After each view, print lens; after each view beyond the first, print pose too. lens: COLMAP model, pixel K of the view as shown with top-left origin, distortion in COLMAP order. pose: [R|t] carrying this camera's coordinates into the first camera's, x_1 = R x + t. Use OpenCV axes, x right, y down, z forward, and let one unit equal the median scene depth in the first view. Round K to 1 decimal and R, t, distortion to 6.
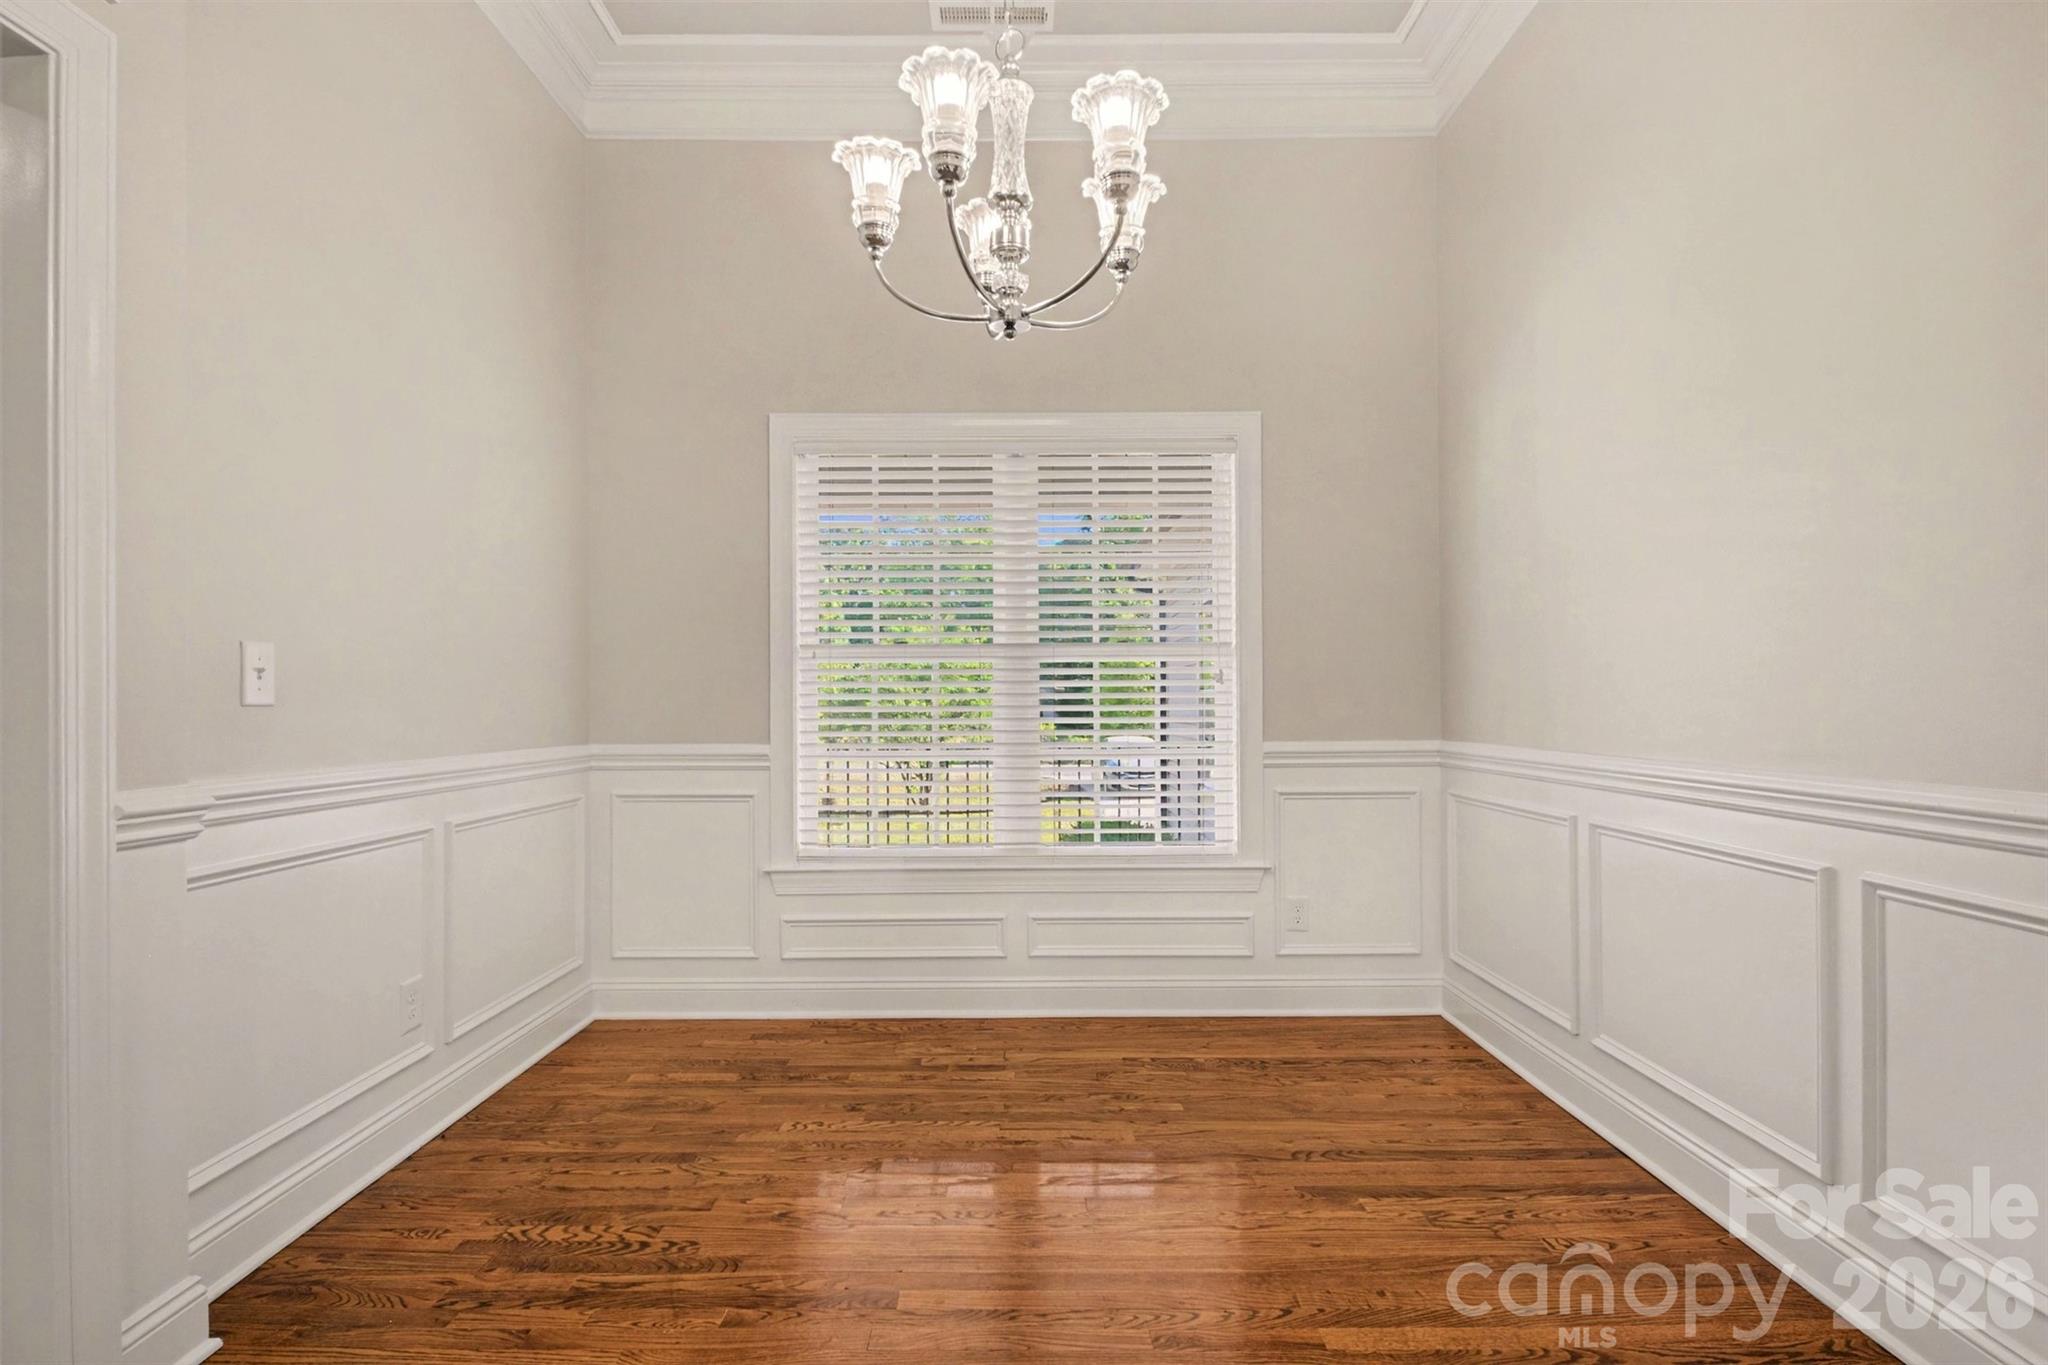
lens RADIAL K [[976.5, 0, 1020.4], [0, 976.5, 693.0], [0, 0, 1]] dist [0.006014, -0.007008]
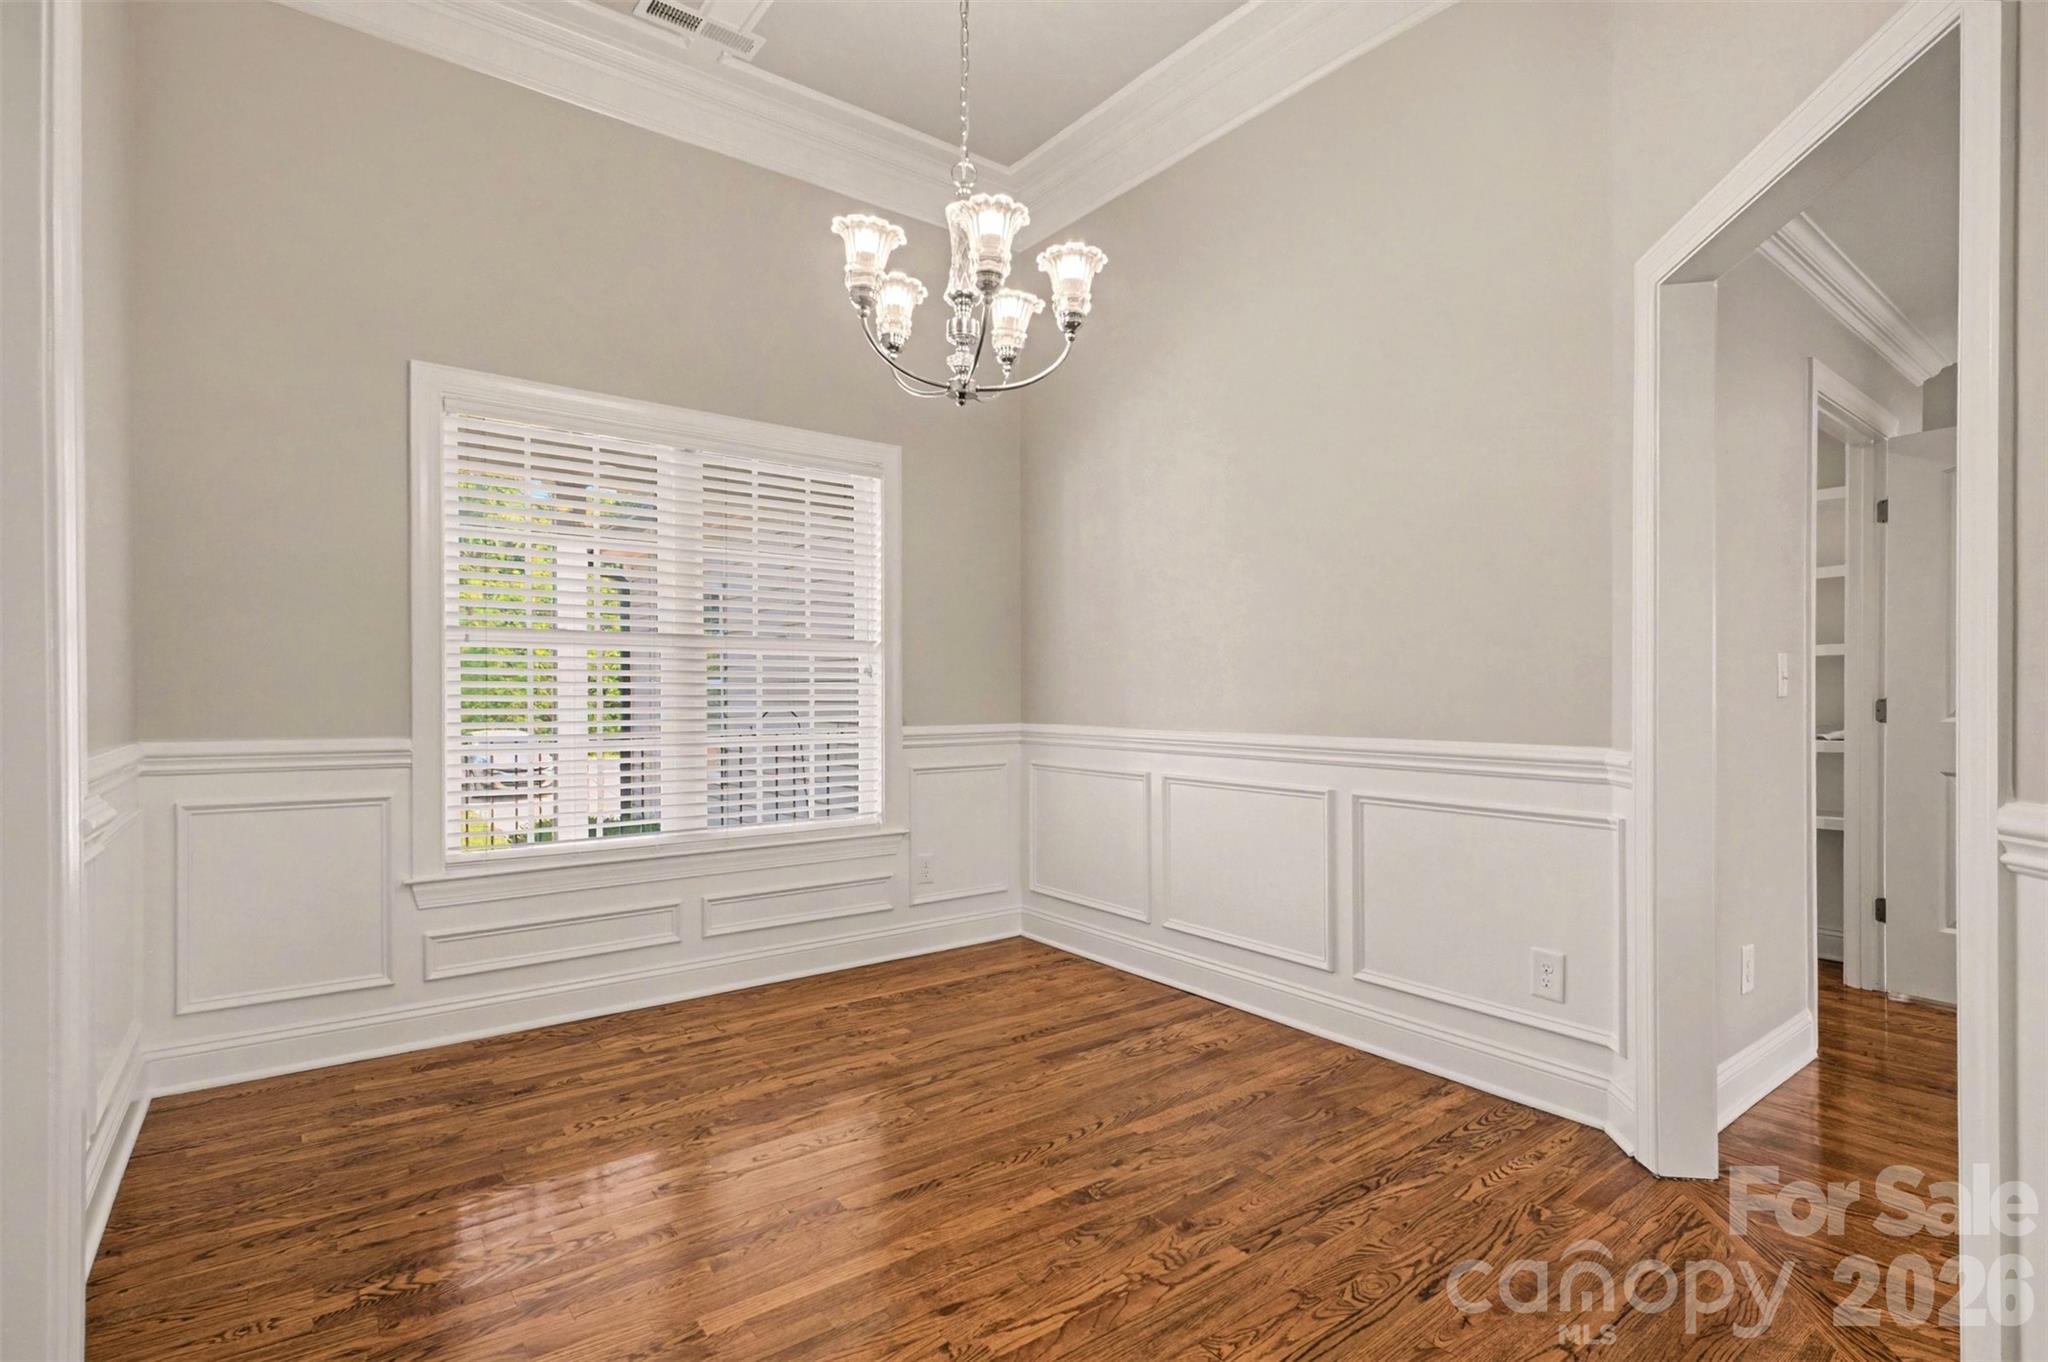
lens RADIAL K [[976.5, 0, 1022.5], [0, 976.5, 686.1], [0, 0, 1]] dist [0.006014, -0.007008]
pose [[0.795935, 0.009764, 0.605303, -0.397351], [-0.011079, 0.999937, -0.001562, 0.001139], [-0.605281, -0.005463, 0.795993, -0.033098]]
